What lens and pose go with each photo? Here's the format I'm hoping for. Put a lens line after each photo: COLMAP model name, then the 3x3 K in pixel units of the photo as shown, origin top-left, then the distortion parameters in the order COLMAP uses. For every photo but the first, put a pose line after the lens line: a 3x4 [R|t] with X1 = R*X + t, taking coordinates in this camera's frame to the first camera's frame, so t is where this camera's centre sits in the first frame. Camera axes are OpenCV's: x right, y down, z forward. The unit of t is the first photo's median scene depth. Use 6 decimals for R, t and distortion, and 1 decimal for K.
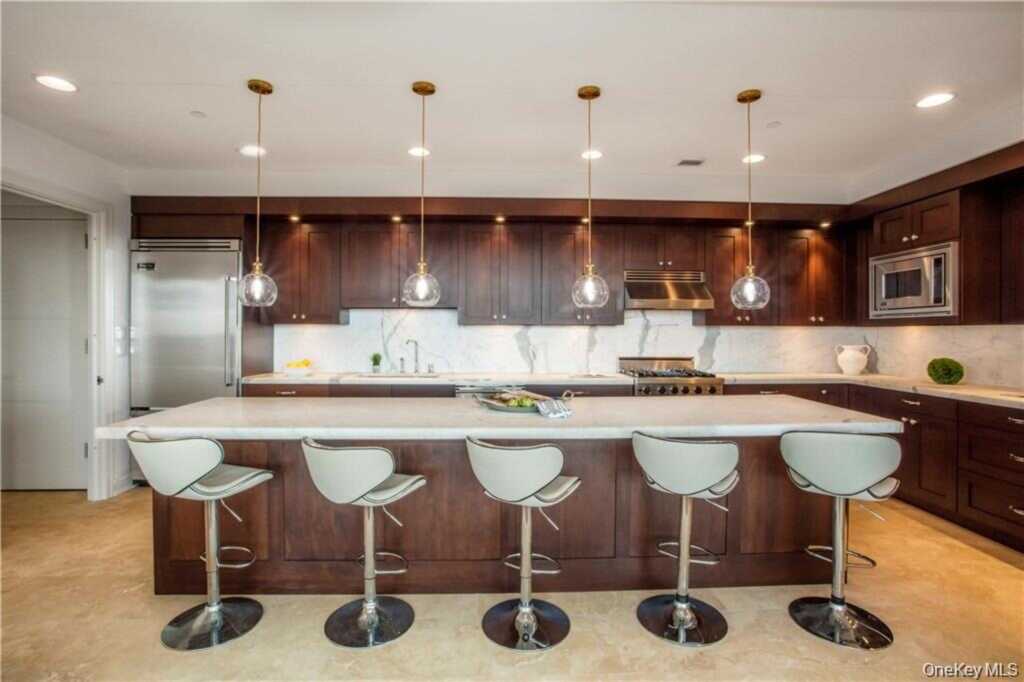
lens RADIAL K [[501.7, 0, 511.5], [0, 501.7, 332.4], [0, 0, 1]] dist [-0.012088, 0.001220]
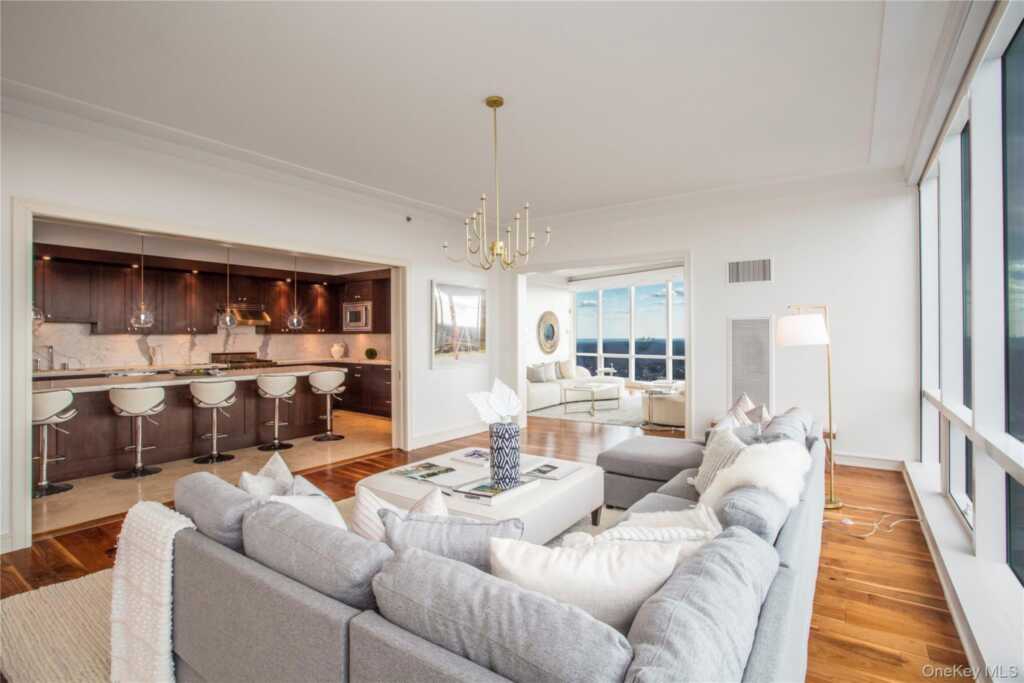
lens RADIAL K [[501.7, 0, 511.3], [0, 501.7, 335.1], [0, 0, 1]] dist [-0.012088, 0.001220]
pose [[0.614828, -0.003759, 0.788652, -0.500134], [0.006974, 0.999975, -0.000670, -0.002612], [-0.788630, 0.005912, 0.614839, -0.829945]]
